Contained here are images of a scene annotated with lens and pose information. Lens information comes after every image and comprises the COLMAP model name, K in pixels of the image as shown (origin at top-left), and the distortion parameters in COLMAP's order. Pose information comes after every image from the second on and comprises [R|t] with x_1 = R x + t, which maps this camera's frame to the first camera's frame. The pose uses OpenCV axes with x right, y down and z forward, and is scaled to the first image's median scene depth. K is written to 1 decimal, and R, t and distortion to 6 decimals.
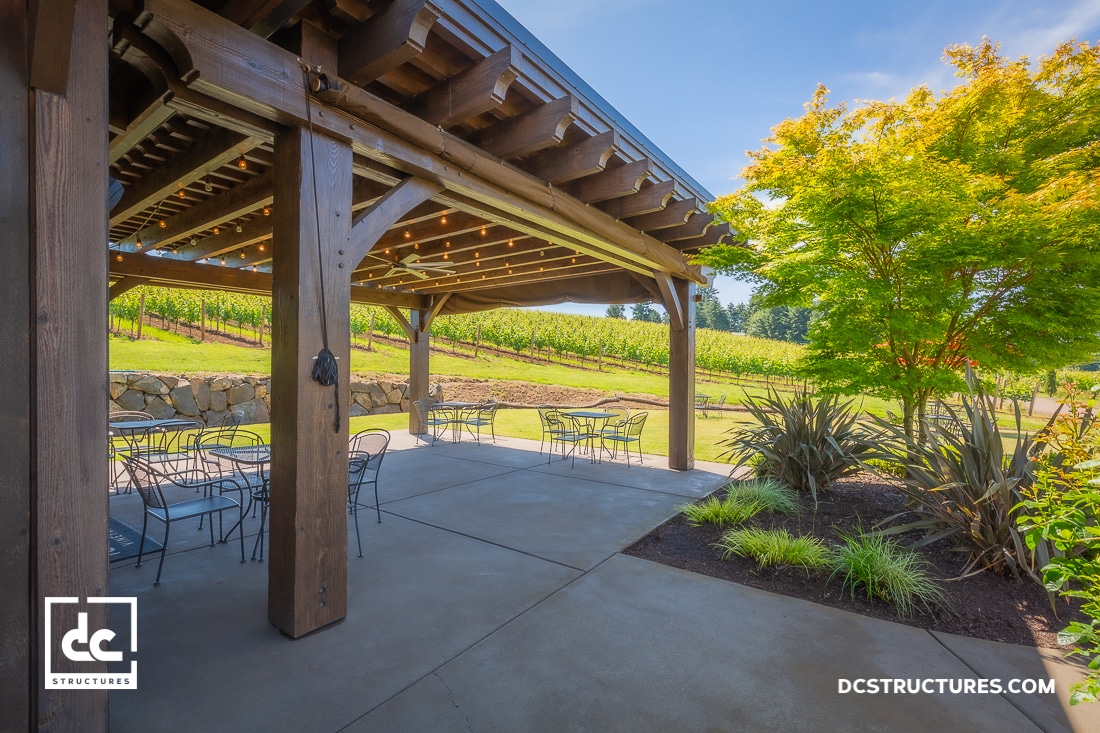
lens RADIAL K [[490.7, 0, 550.9], [0, 490.7, 362.9], [0, 0, 1]] dist [0.000898, -0.002234]
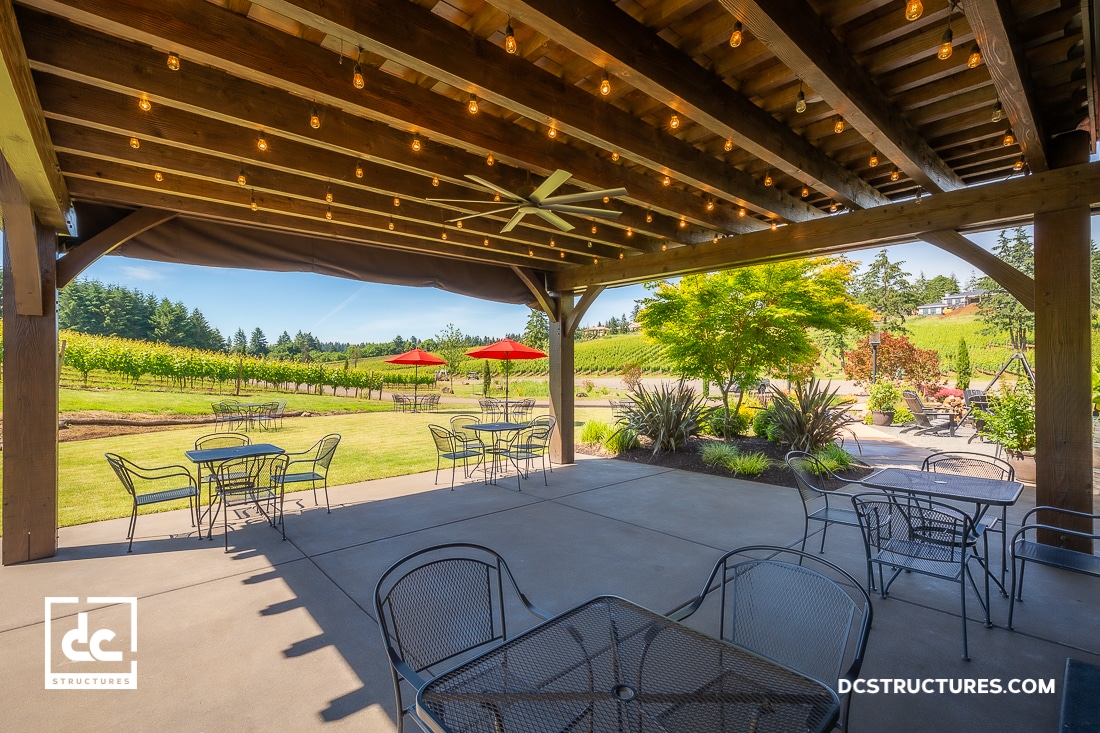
lens RADIAL K [[490.7, 0, 556.4], [0, 490.7, 362.5], [0, 0, 1]] dist [0.000898, -0.002234]
pose [[0.234367, -0.002673, 0.972145, -0.374125], [-0.002615, 0.999991, 0.003380, -0.004639], [-0.972145, -0.003334, 0.234357, 0.358721]]
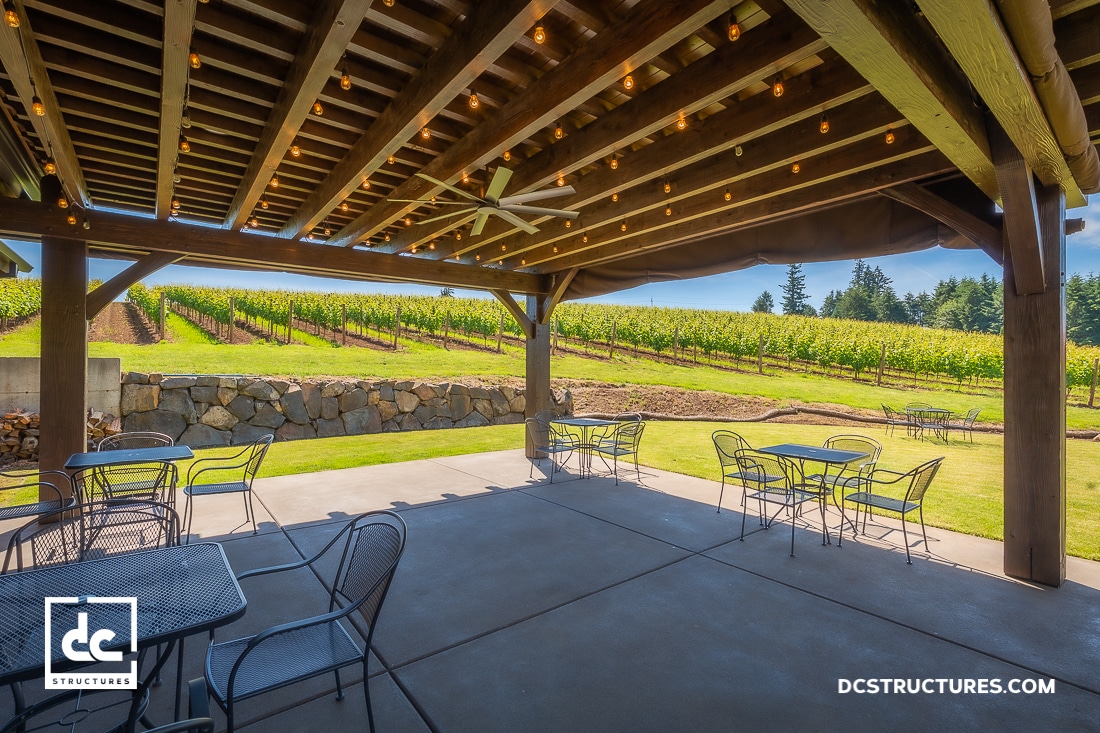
lens RADIAL K [[490.7, 0, 543.9], [0, 490.7, 366.3], [0, 0, 1]] dist [0.000898, -0.002234]
pose [[0.959047, -0.004843, -0.283205, -0.029308], [0.005524, 0.999983, 0.001607, 0.000995], [0.283193, -0.003106, 0.959058, 0.186590]]
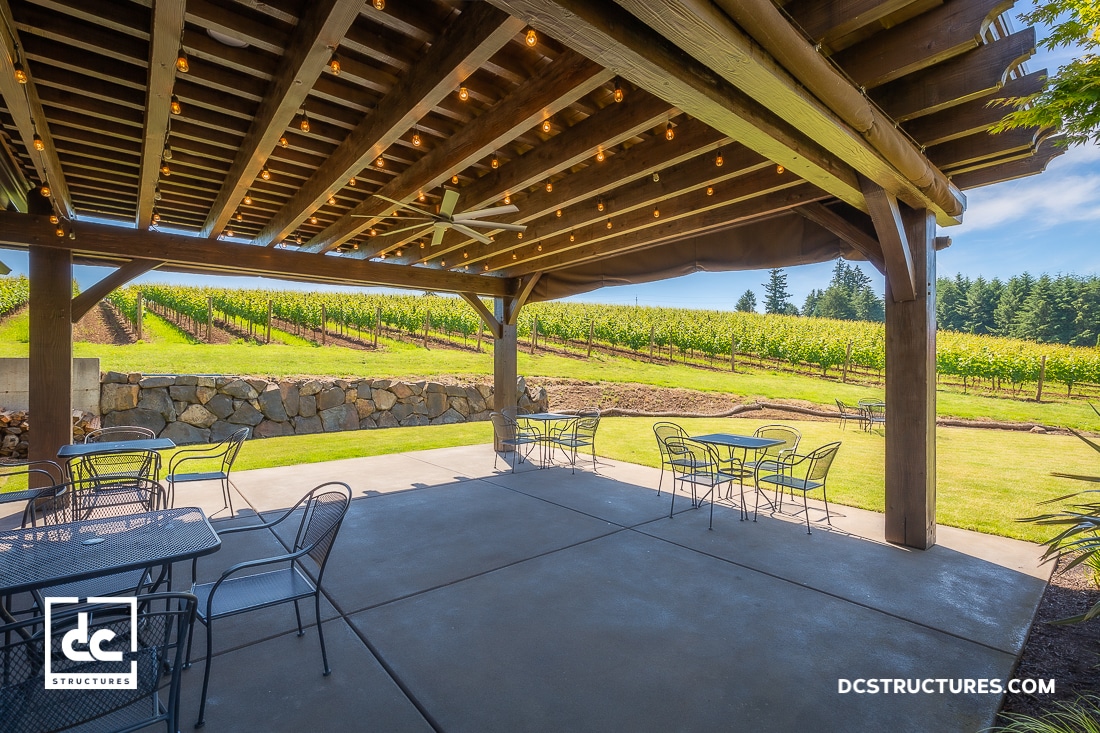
lens RADIAL K [[490.7, 0, 545.7], [0, 490.7, 367.1], [0, 0, 1]] dist [0.000898, -0.002234]
pose [[0.967637, -0.007218, -0.252242, 0.000353], [0.009049, 0.999940, 0.006100, 0.001545], [0.252183, -0.008185, 0.967645, 0.161490]]
